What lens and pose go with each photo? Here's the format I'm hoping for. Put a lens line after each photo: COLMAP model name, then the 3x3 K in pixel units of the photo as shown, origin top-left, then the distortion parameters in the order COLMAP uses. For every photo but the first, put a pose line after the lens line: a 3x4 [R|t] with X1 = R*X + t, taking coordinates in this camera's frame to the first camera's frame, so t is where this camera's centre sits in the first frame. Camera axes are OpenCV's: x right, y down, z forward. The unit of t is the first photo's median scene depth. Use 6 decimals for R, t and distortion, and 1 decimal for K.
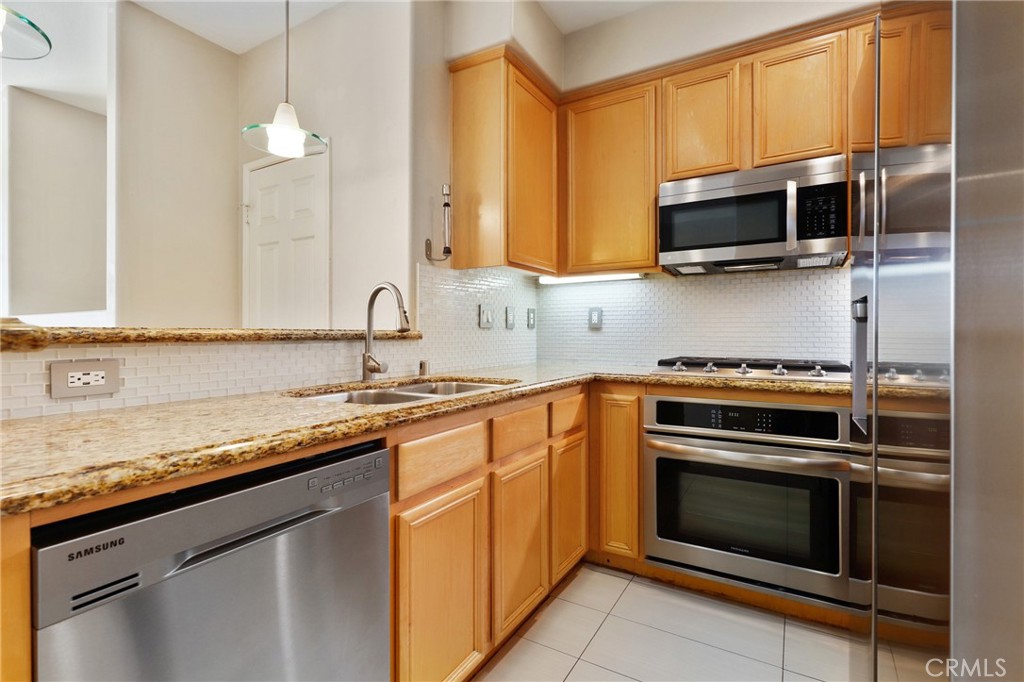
lens RADIAL K [[475.0, 0, 517.9], [0, 475.0, 332.2], [0, 0, 1]] dist [-0.001881, -0.002542]
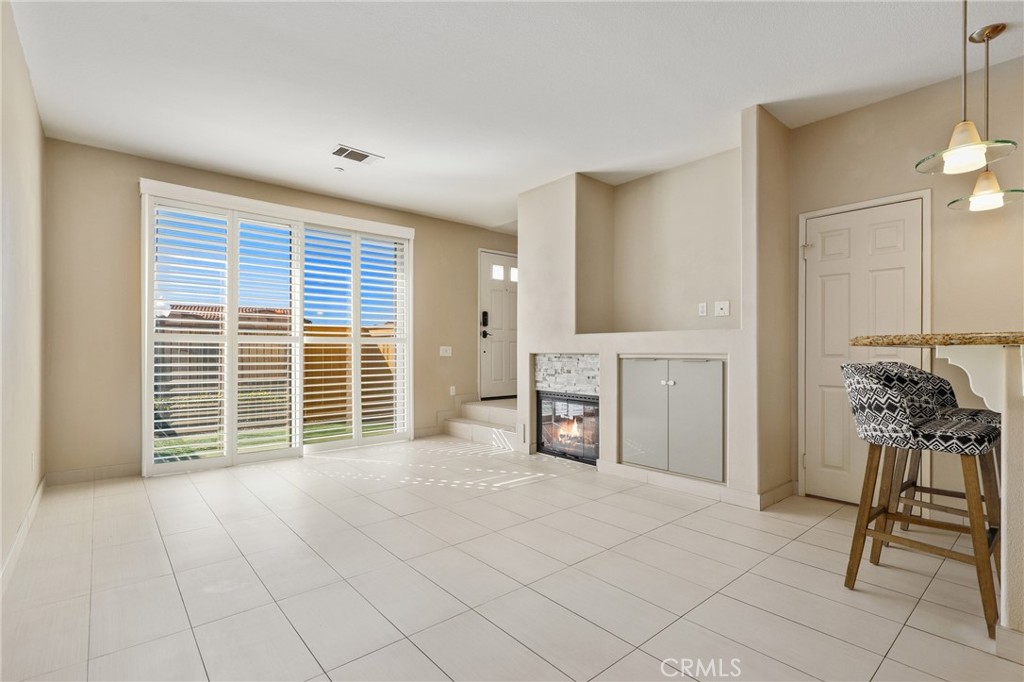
lens RADIAL K [[475.0, 0, 515.0], [0, 475.0, 355.2], [0, 0, 1]] dist [-0.001881, -0.002542]
pose [[0.945953, 0.002416, -0.324295, -1.171181], [0.000665, 0.999956, 0.009388, 0.023397], [0.324304, -0.009096, 0.945909, -0.635298]]
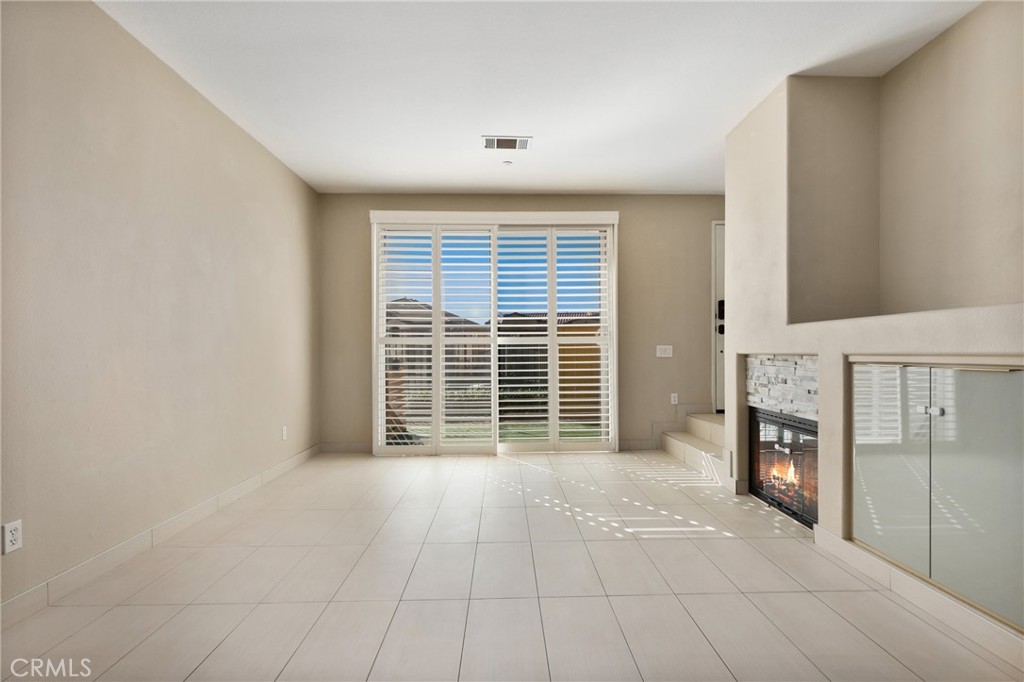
lens RADIAL K [[475.0, 0, 516.2], [0, 475.0, 354.3], [0, 0, 1]] dist [-0.001881, -0.002542]
pose [[0.527854, 0.002624, -0.849331, -0.842454], [0.005904, 0.999960, 0.006758, 0.022876], [0.849314, -0.008581, 0.527818, 0.066627]]
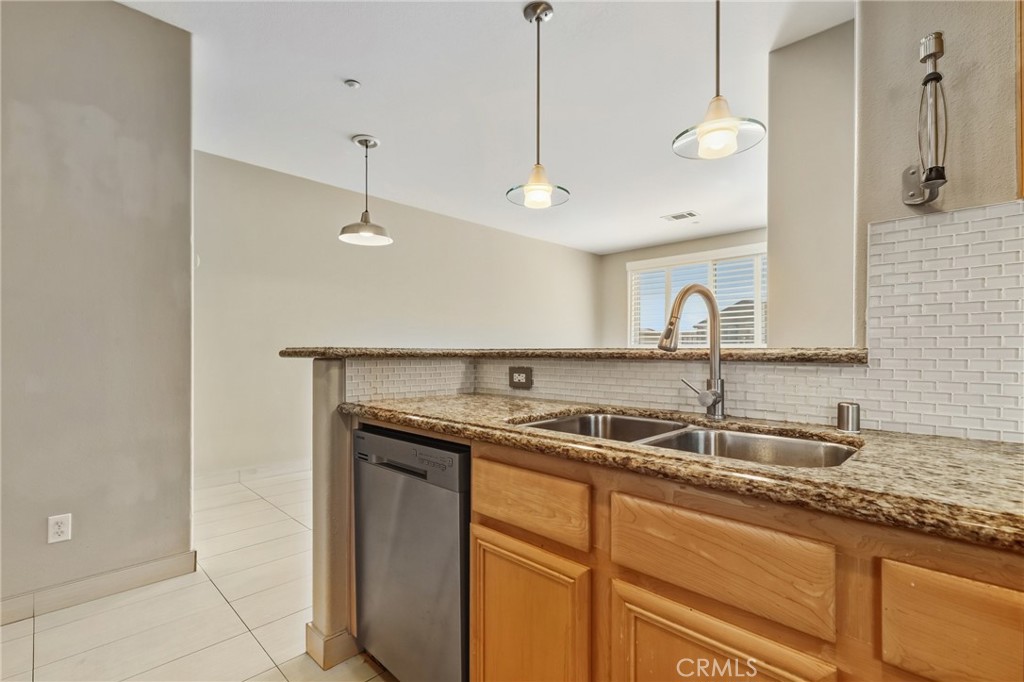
lens RADIAL K [[475.0, 0, 515.0], [0, 475.0, 344.0], [0, 0, 1]] dist [-0.001881, -0.002542]
pose [[-0.251848, -0.018749, -0.967585, 0.428016], [0.000359, 0.999810, -0.019467, 0.003426], [0.967767, -0.005250, -0.251794, 0.769409]]
